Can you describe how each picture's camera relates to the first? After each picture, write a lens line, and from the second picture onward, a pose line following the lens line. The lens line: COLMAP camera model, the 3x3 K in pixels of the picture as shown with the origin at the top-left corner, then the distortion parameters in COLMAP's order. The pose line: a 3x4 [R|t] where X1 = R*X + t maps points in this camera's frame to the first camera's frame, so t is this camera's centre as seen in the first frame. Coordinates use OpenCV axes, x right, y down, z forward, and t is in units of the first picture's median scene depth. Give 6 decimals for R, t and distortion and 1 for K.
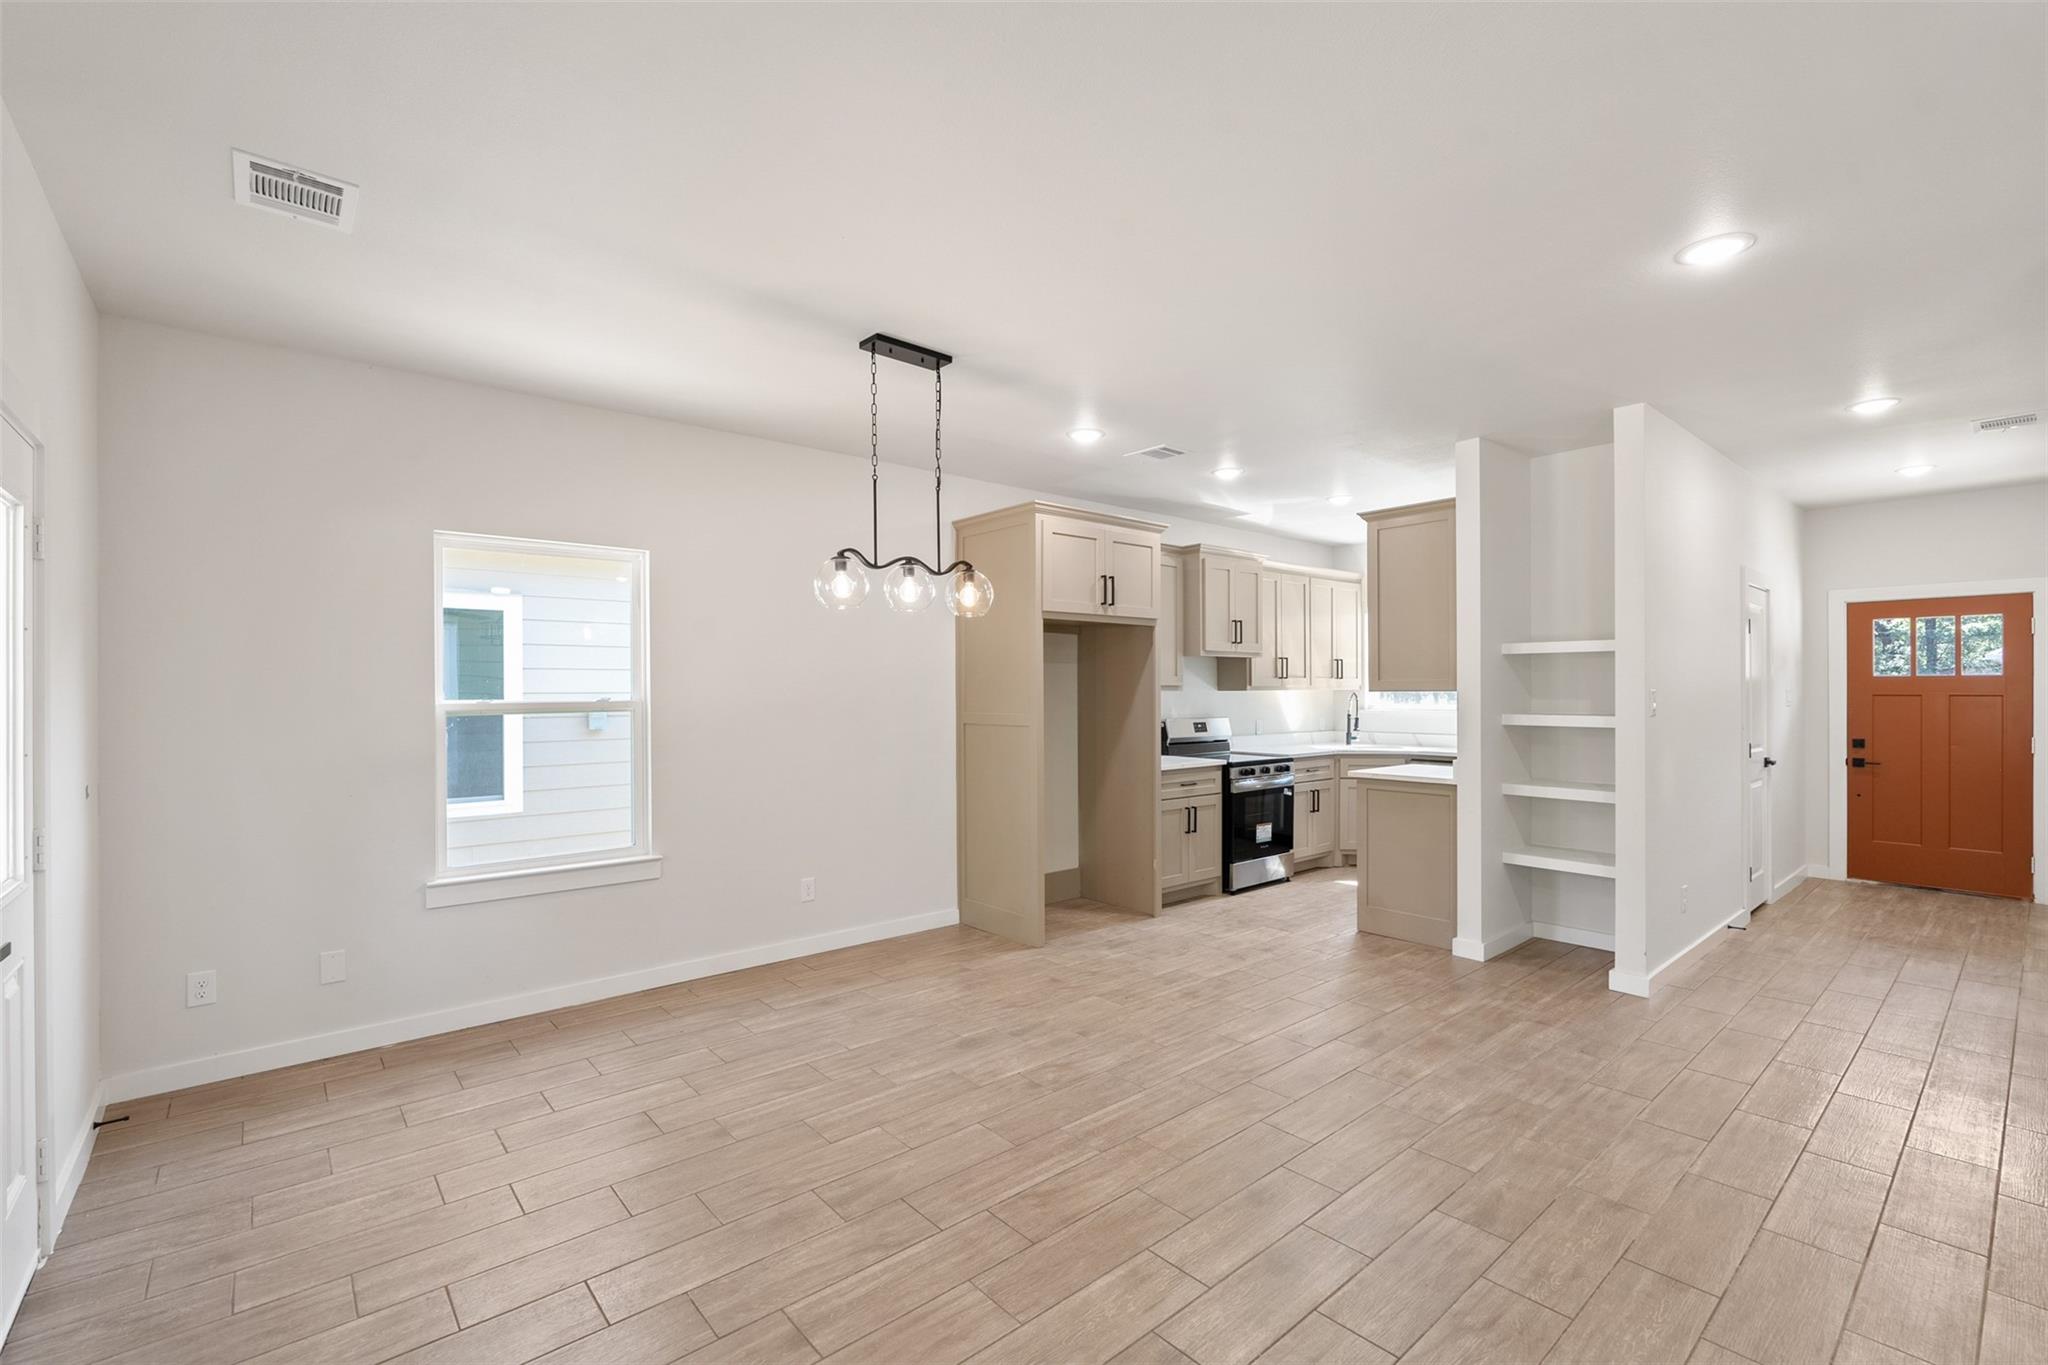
lens RADIAL K [[906.8, 0, 1026.1], [0, 906.8, 690.7], [0, 0, 1]] dist [0.000897, 0.000044]
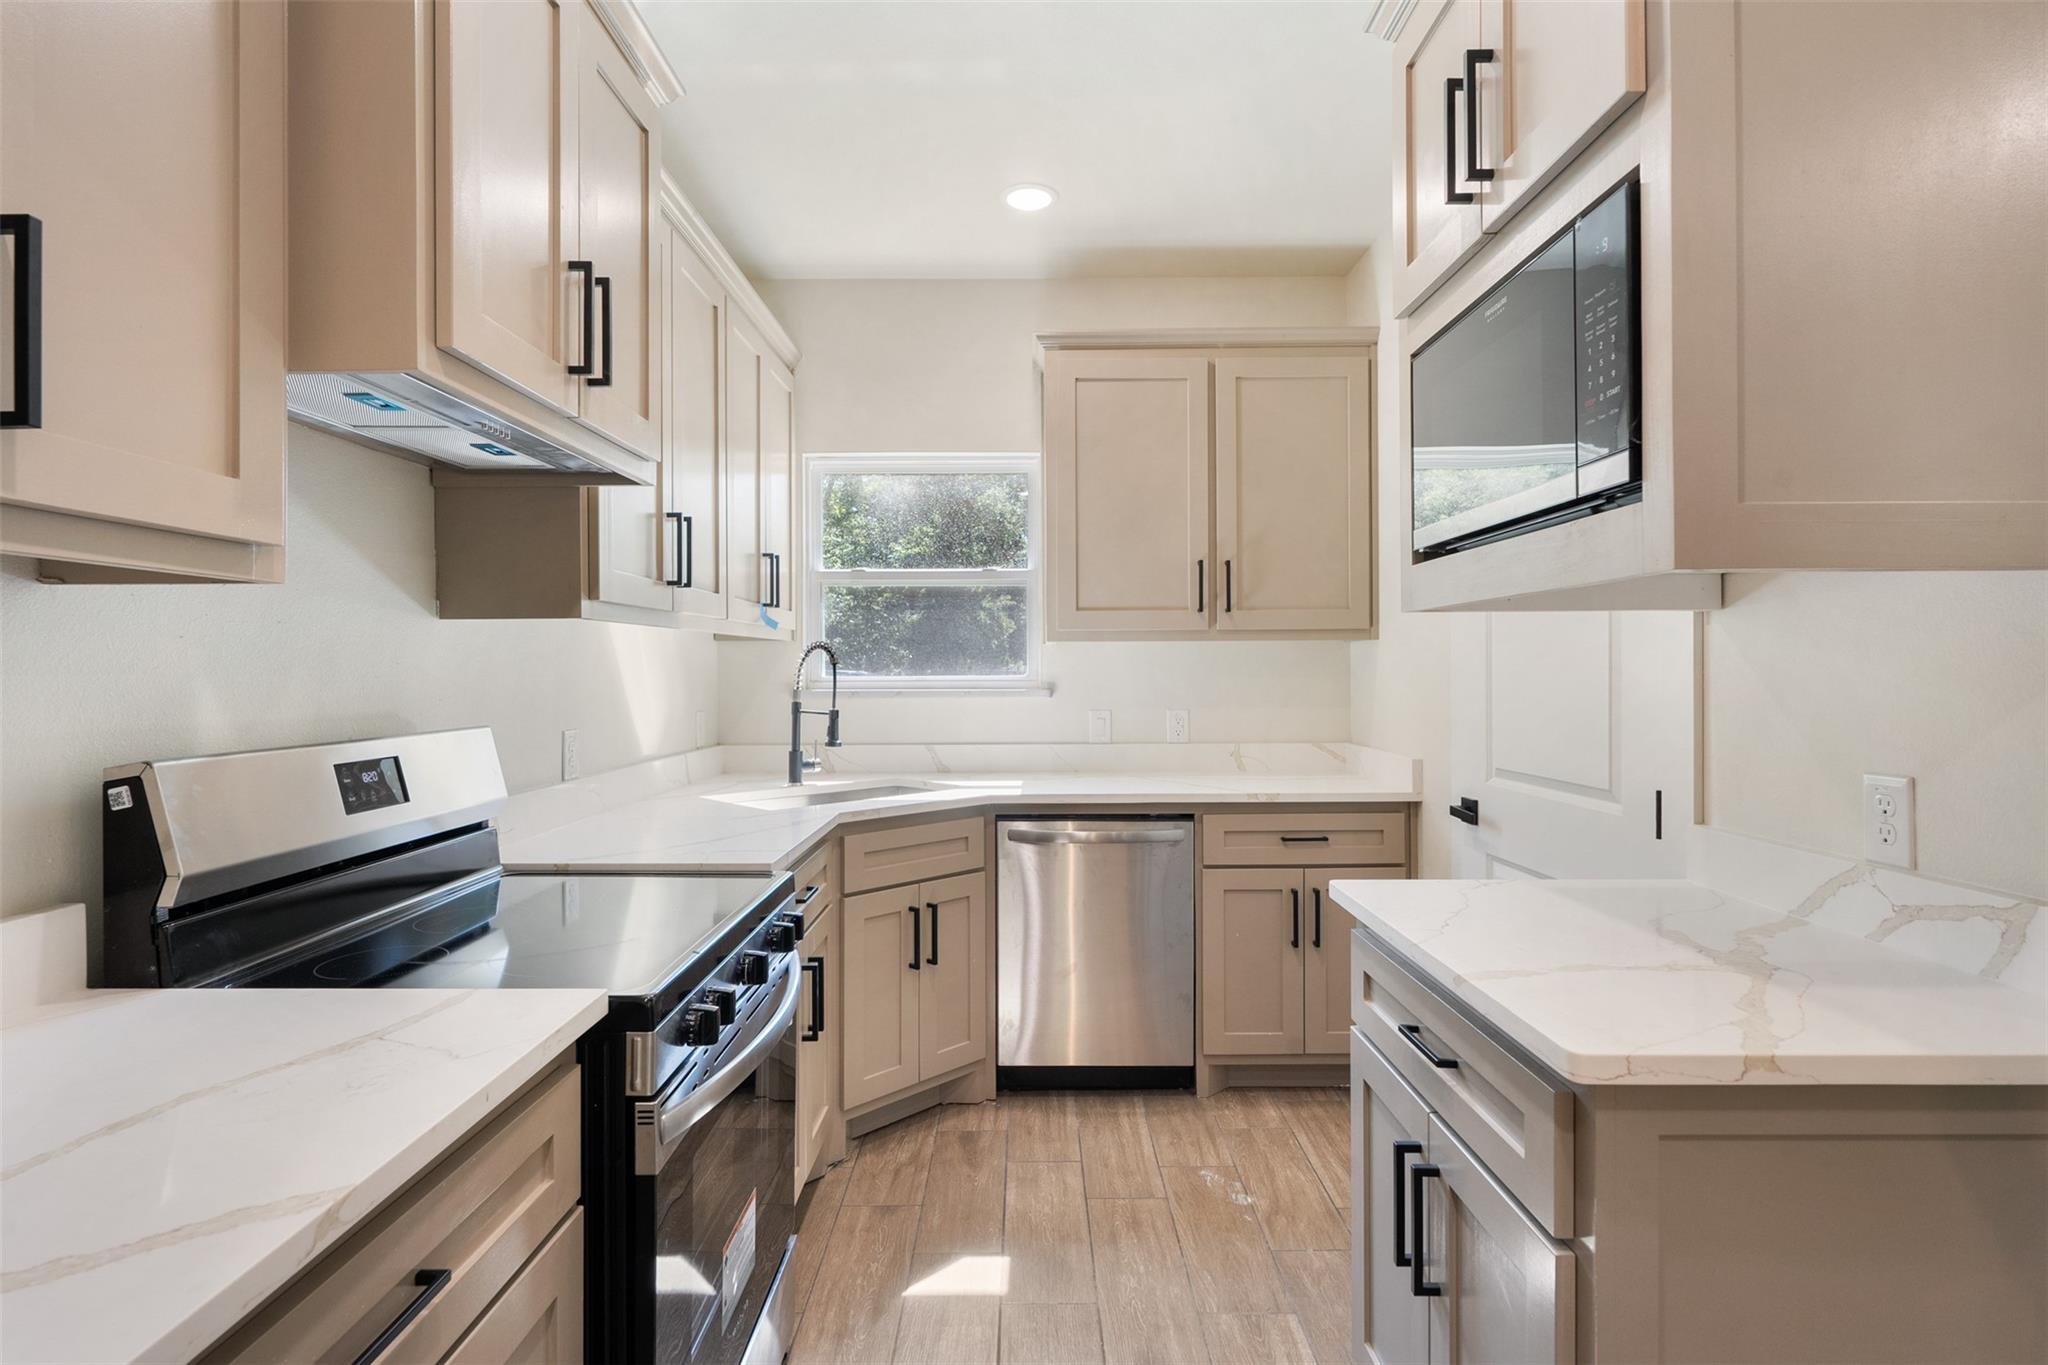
lens RADIAL K [[1005.0, 0, 1024.1], [0, 1005.0, 670.4], [0, 0, 1]] dist [-0.001957, -0.000222]
pose [[0.660380, -0.000980, 0.750931, 0.108421], [0.002441, 0.999997, -0.000842, 0.013481], [-0.750927, 0.002389, 0.660381, 0.669718]]
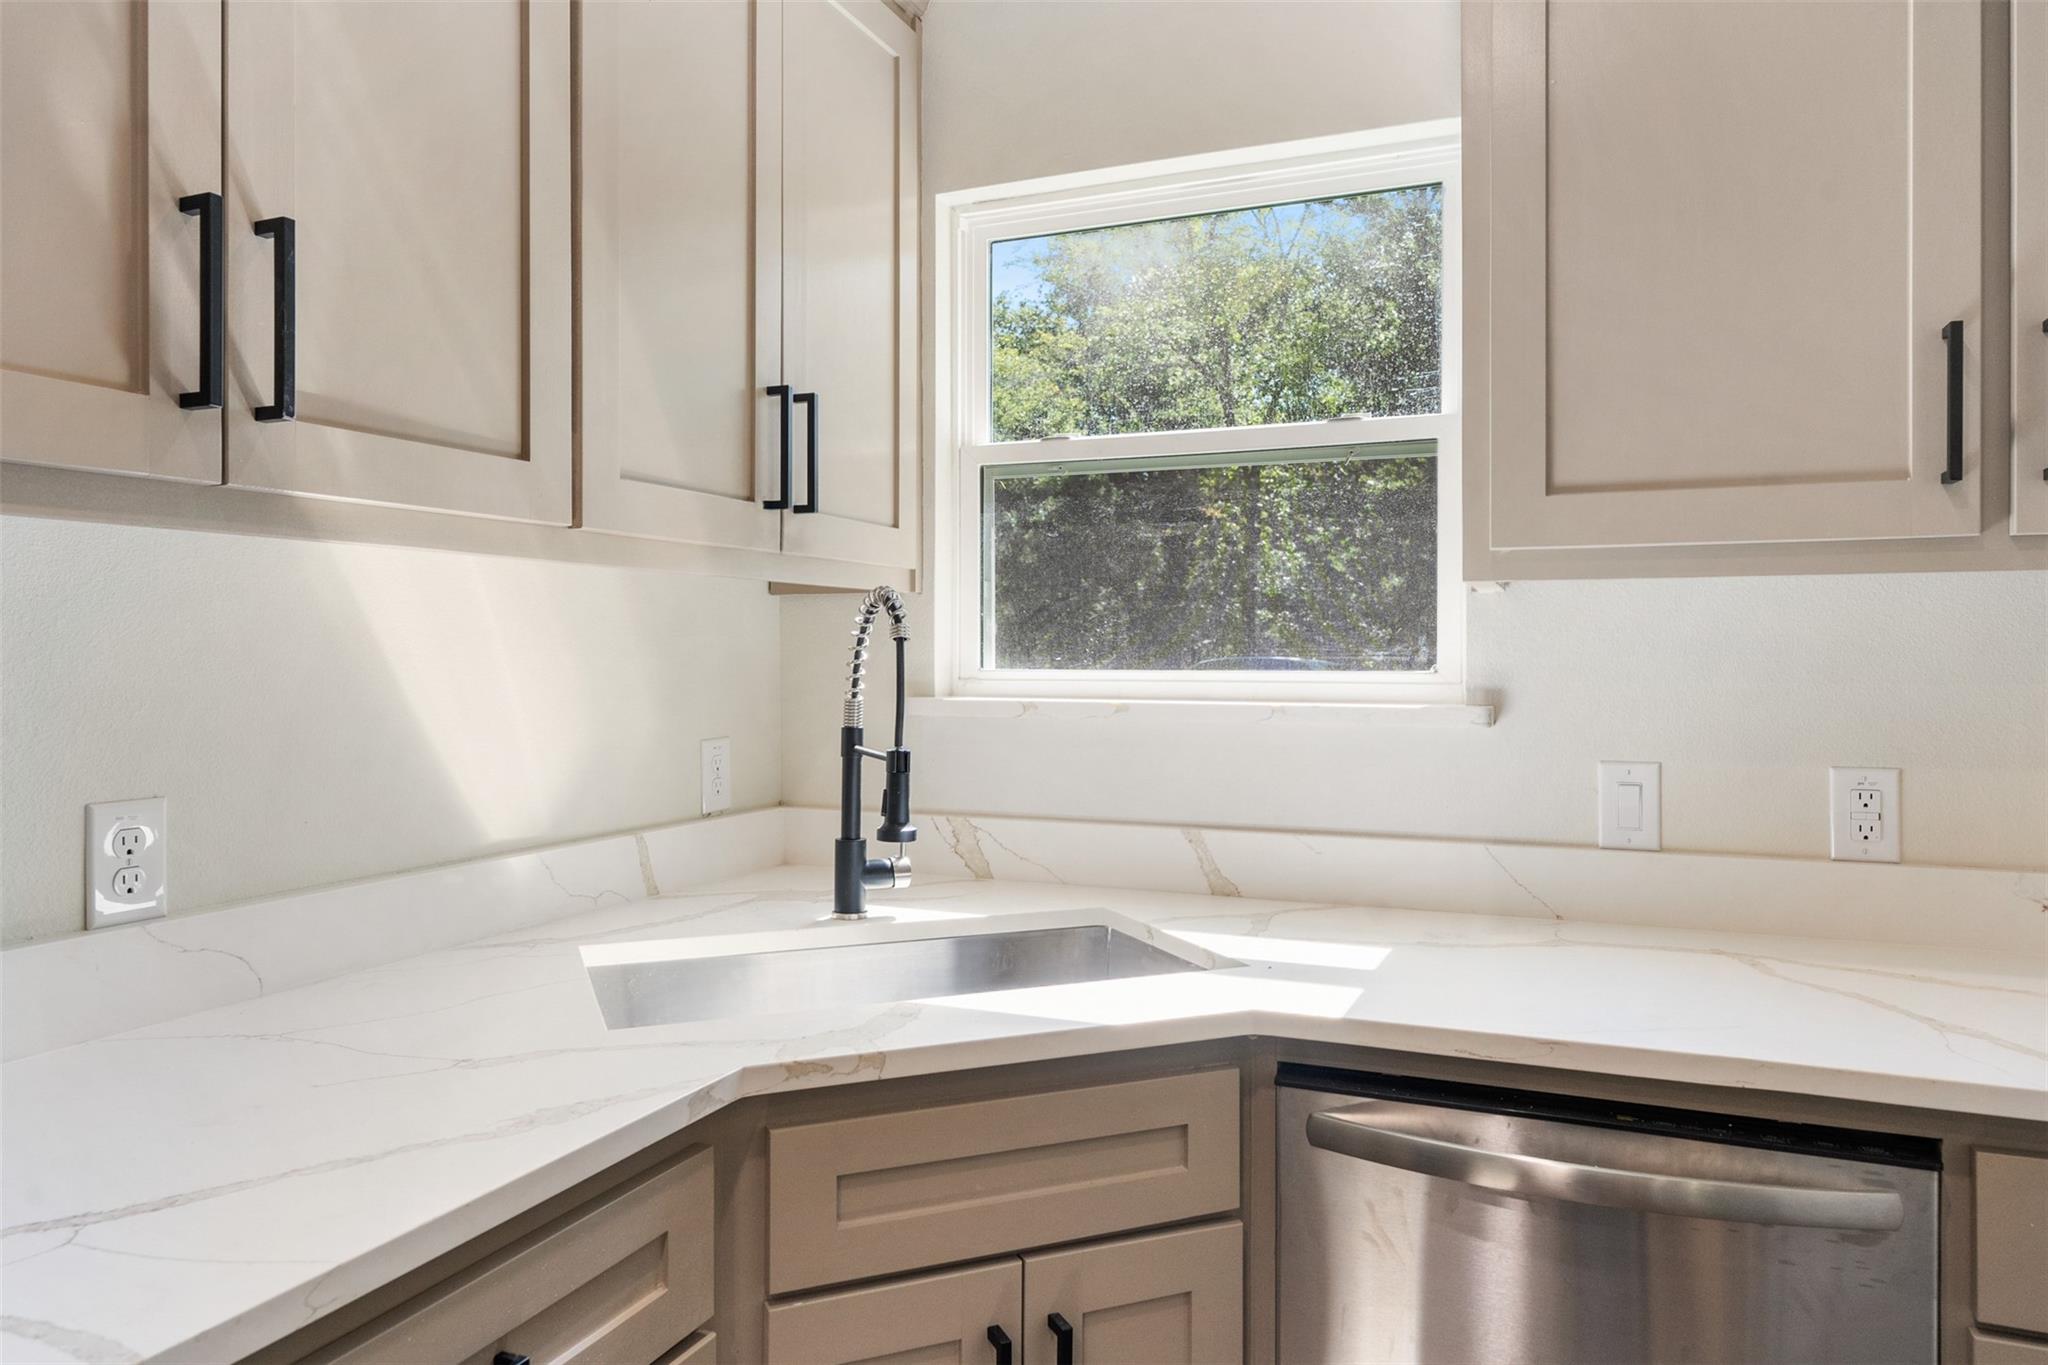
lens RADIAL K [[1341.4, 0, 1013.8], [0, 1341.4, 653.7], [0, 0, 1]] dist [-0.001386, -0.002352]
pose [[0.899649, 0.004051, 0.436595, 0.283038], [-0.002746, 0.999990, -0.003620, 0.013467], [-0.436605, 0.002057, 0.899651, 0.786900]]
